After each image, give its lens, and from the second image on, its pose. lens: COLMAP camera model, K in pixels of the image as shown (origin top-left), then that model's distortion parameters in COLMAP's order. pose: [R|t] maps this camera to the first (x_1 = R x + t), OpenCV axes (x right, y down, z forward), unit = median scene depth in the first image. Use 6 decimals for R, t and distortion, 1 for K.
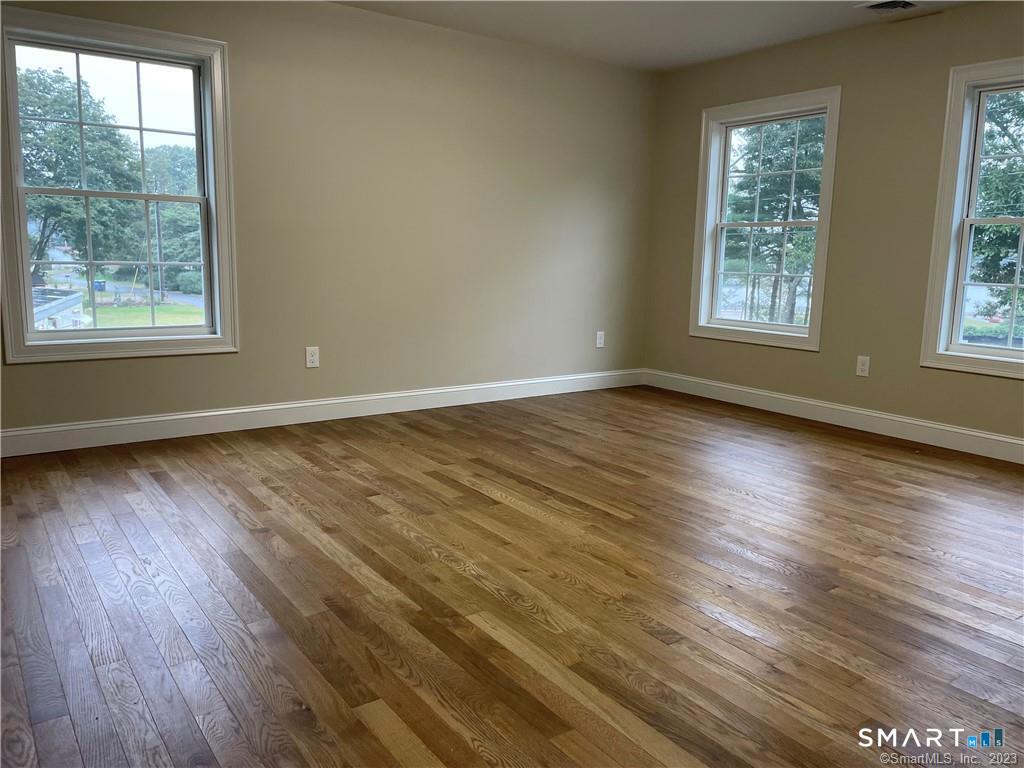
lens RADIAL K [[772.3, 0, 504.5], [0, 772.3, 376.4], [0, 0, 1]] dist [0.077051, -0.090707]
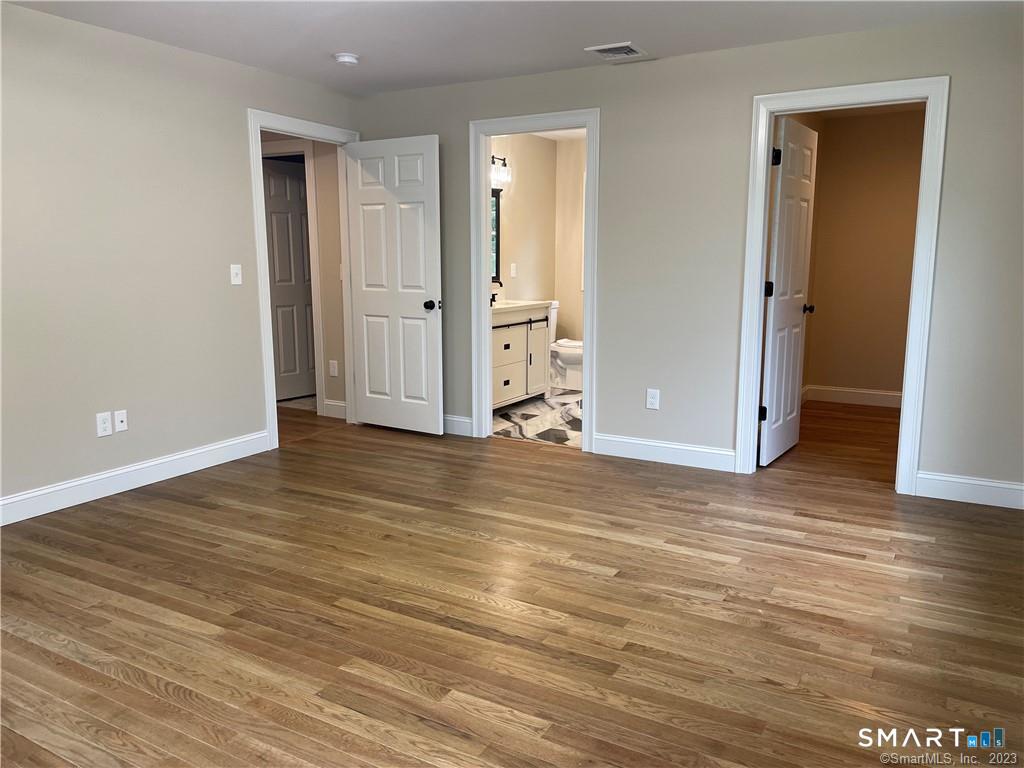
lens RADIAL K [[772.3, 0, 504.5], [0, 772.3, 376.4], [0, 0, 1]] dist [0.077051, -0.090707]
pose [[-0.912870, 0.037654, -0.406510, 0.329371], [-0.088015, 0.954169, 0.286032, -0.330919], [0.398649, 0.296889, -0.867719, 1.704986]]
